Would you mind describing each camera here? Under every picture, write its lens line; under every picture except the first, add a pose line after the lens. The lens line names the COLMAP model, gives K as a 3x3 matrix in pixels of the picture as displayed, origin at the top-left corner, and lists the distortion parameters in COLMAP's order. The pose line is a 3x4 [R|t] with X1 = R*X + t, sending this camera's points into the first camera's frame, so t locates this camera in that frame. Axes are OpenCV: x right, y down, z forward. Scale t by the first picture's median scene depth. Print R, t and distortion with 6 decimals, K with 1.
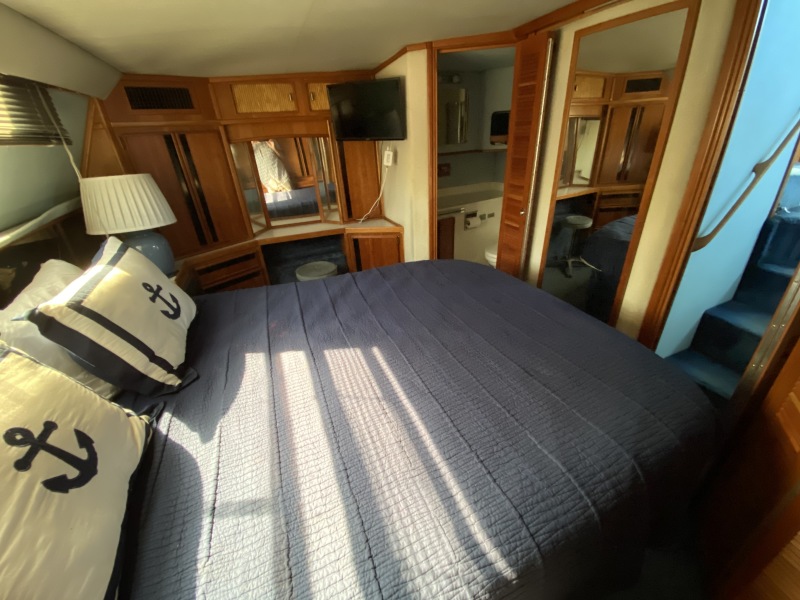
lens RADIAL K [[322.5, 0, 400.0], [0, 322.5, 300.0], [0, 0, 1]] dist [0.000512, -0.012986]
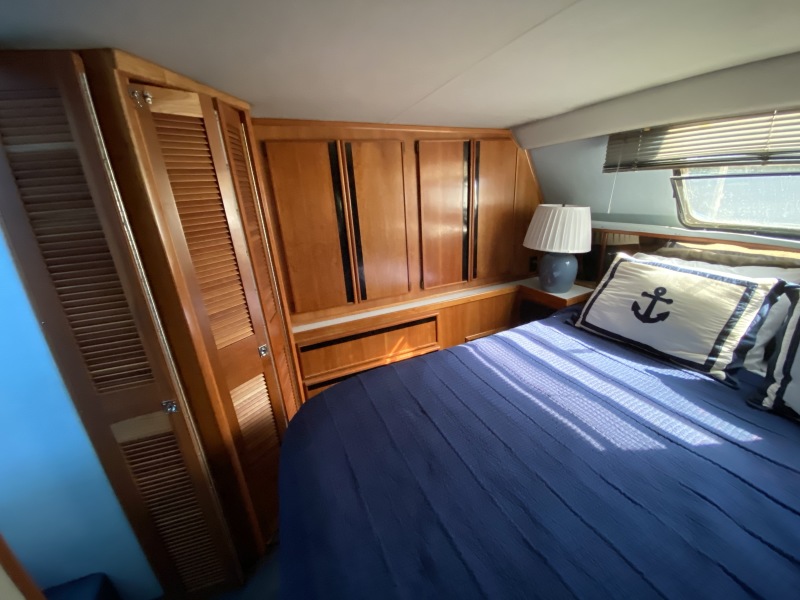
lens RADIAL K [[321.1, 0, 400.7], [0, 321.1, 303.4], [0, 0, 1]] dist [0.021009, -0.017995]
pose [[-0.992382, 0.122215, 0.015531, 0.302422], [0.093835, 0.668139, 0.738096, -0.620012], [0.079829, 0.733930, -0.674517, 1.045189]]
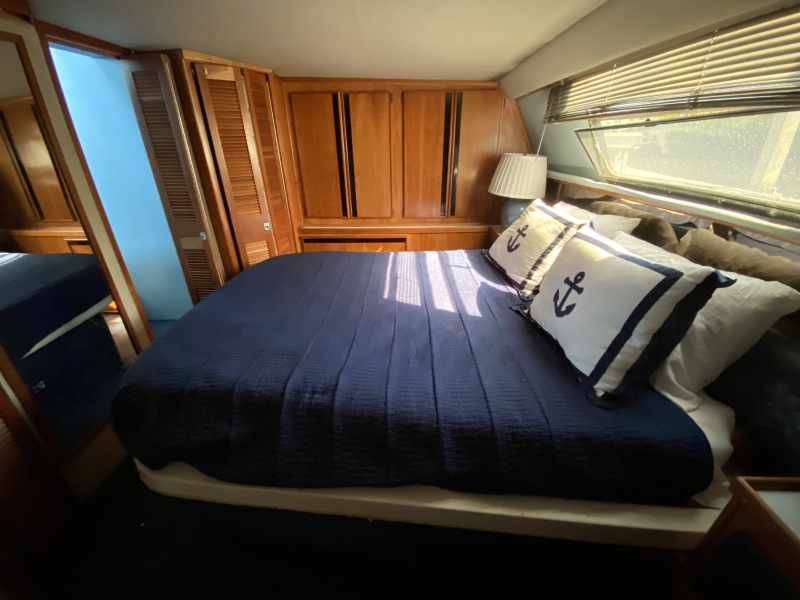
lens RADIAL K [[321.1, 0, 400.7], [0, 321.1, 303.4], [0, 0, 1]] dist [0.021009, -0.017995]
pose [[-0.921395, -0.107924, 0.373341, -0.548509], [0.236496, 0.606599, 0.759018, -0.693993], [-0.308384, 0.787649, -0.533394, 1.431413]]
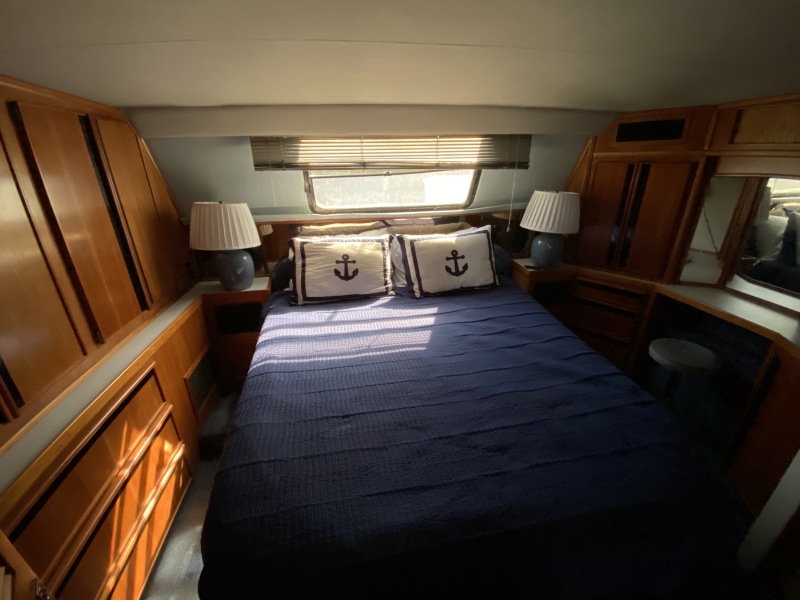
lens RADIAL K [[321.1, 0, 400.7], [0, 321.1, 303.4], [0, 0, 1]] dist [0.021009, -0.017995]
pose [[-0.204564, 0.439363, -0.874708, 0.810700], [-0.430629, 0.762090, 0.483505, -0.468208], [0.879040, 0.475583, 0.033306, 0.669135]]
